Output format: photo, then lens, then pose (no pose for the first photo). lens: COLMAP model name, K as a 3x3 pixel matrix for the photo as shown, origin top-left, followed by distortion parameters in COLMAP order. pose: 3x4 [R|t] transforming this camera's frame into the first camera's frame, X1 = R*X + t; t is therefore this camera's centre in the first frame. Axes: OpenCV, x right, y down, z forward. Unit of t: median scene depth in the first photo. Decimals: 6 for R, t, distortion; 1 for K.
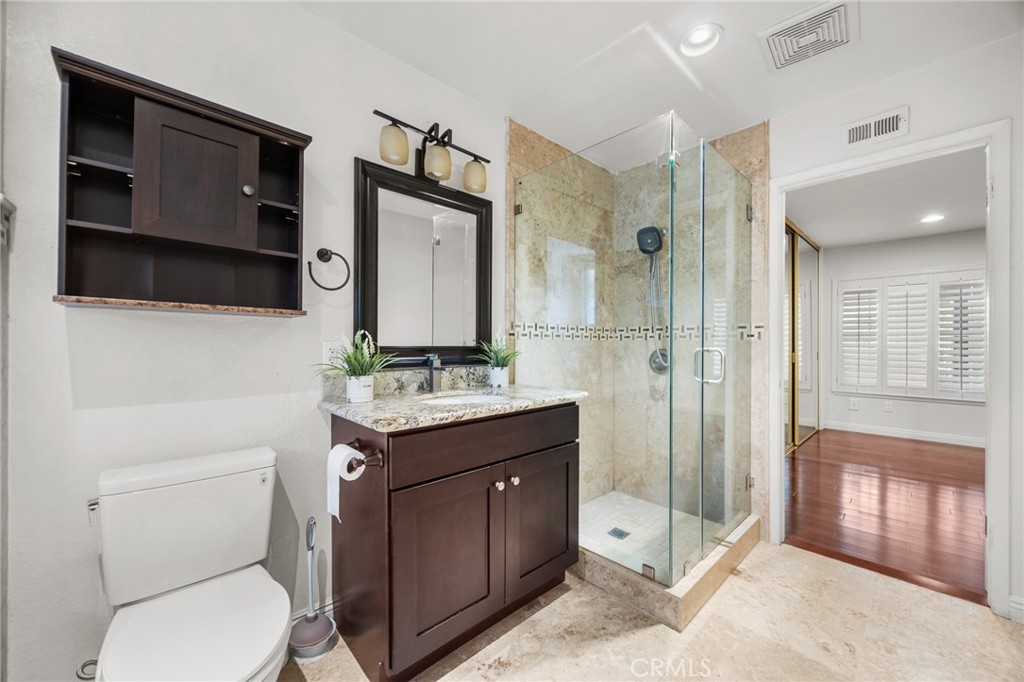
lens RADIAL K [[391.7, 0, 519.1], [0, 391.7, 339.5], [0, 0, 1]] dist [-0.001680, -0.000218]
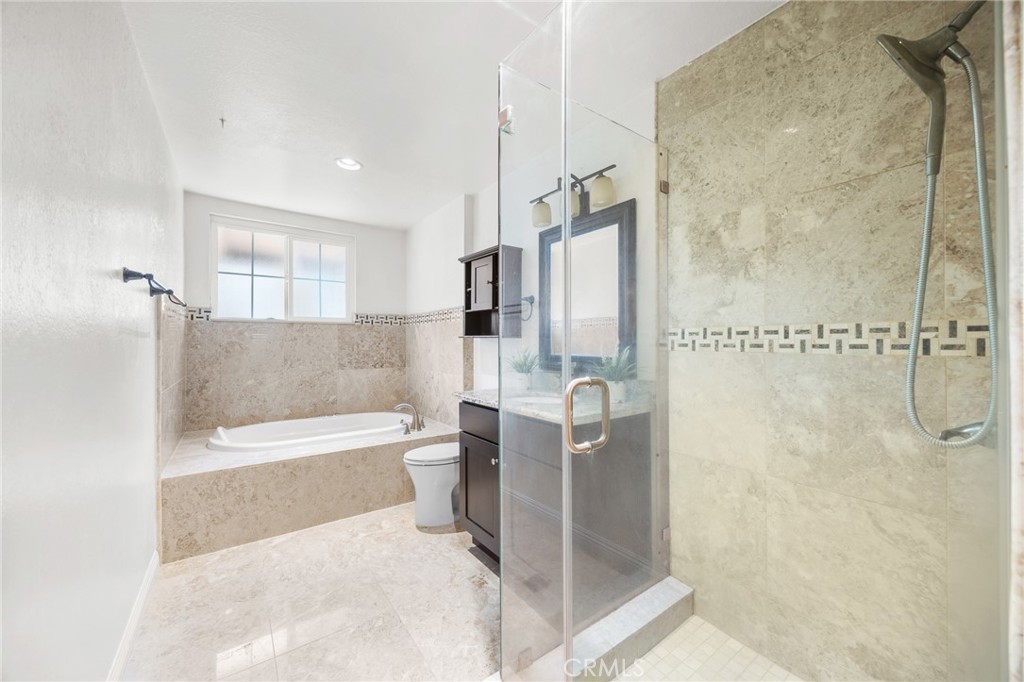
lens RADIAL K [[391.7, 0, 519.1], [0, 391.7, 339.5], [0, 0, 1]] dist [-0.001680, -0.000218]
pose [[-0.129038, -0.011856, -0.991569, 0.799868], [0.009068, 0.999873, -0.013135, -0.015589], [0.991598, -0.010686, -0.128914, 0.790804]]
